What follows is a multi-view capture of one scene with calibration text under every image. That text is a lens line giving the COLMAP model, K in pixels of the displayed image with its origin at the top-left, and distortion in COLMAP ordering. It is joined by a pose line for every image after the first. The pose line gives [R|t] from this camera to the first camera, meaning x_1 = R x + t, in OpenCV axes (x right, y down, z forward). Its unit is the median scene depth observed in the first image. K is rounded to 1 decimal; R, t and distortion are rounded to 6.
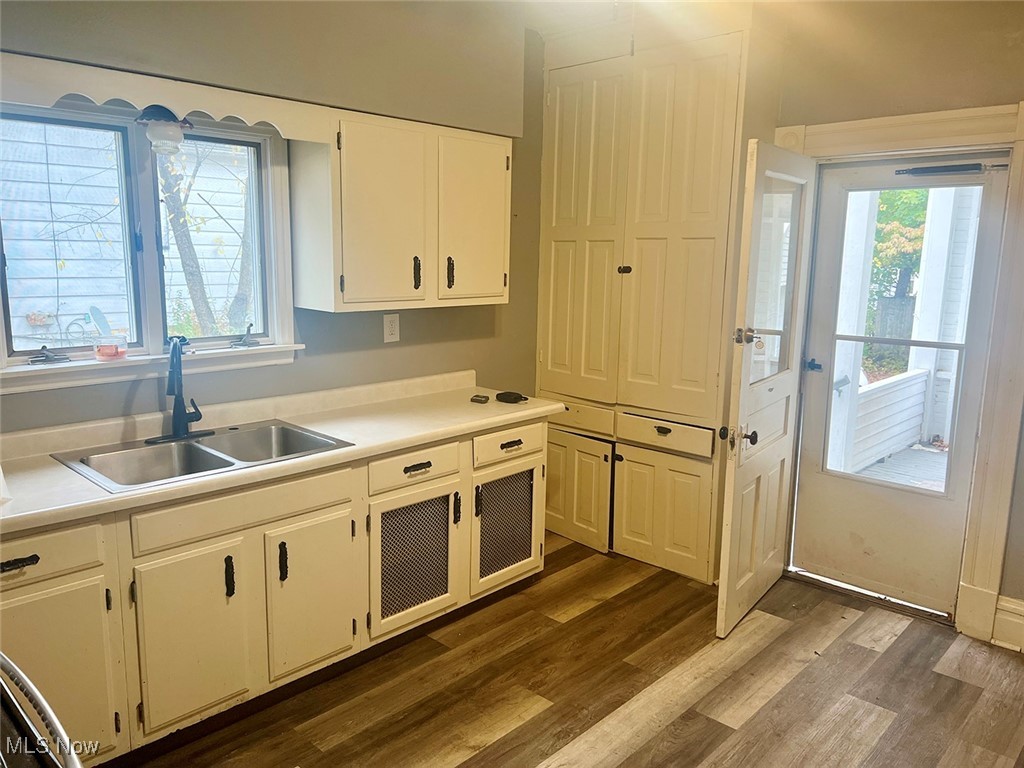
lens RADIAL K [[769.7, 0, 511.2], [0, 769.7, 375.8], [0, 0, 1]] dist [0.014641, -0.008059]
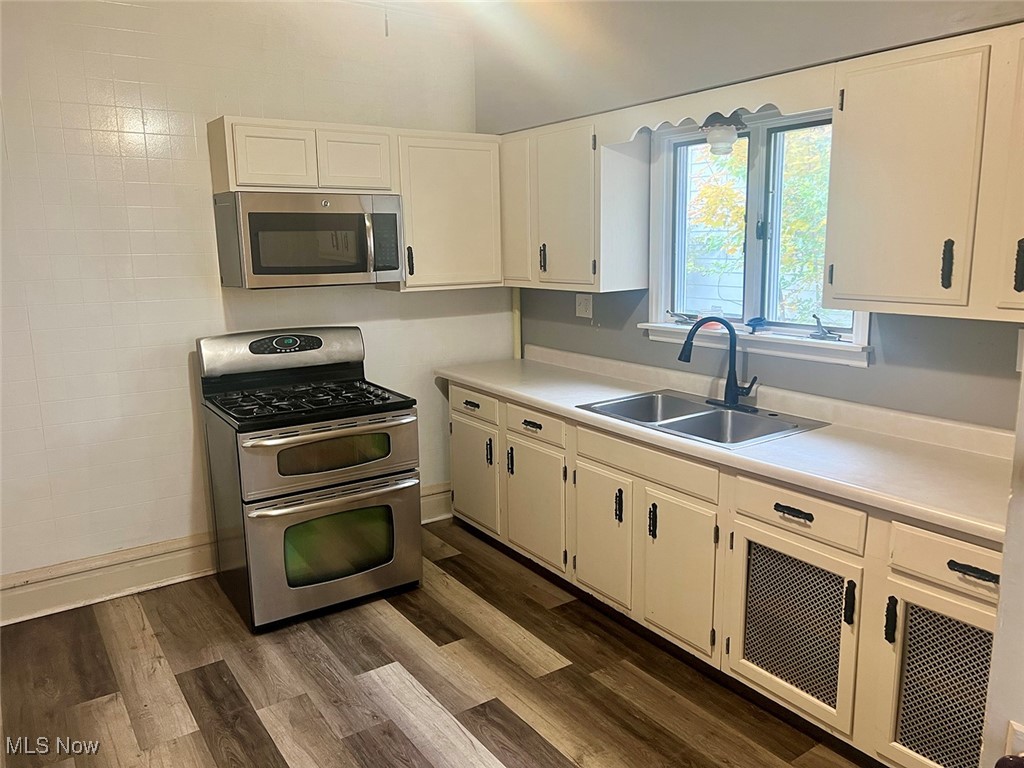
lens RADIAL K [[769.7, 0, 511.3], [0, 769.7, 391.4], [0, 0, 1]] dist [0.014641, -0.008059]
pose [[-0.213751, 0.181382, -0.959902, 0.727454], [-0.146868, 0.965476, 0.215140, -0.137208], [0.965785, 0.186965, -0.179732, 0.908163]]
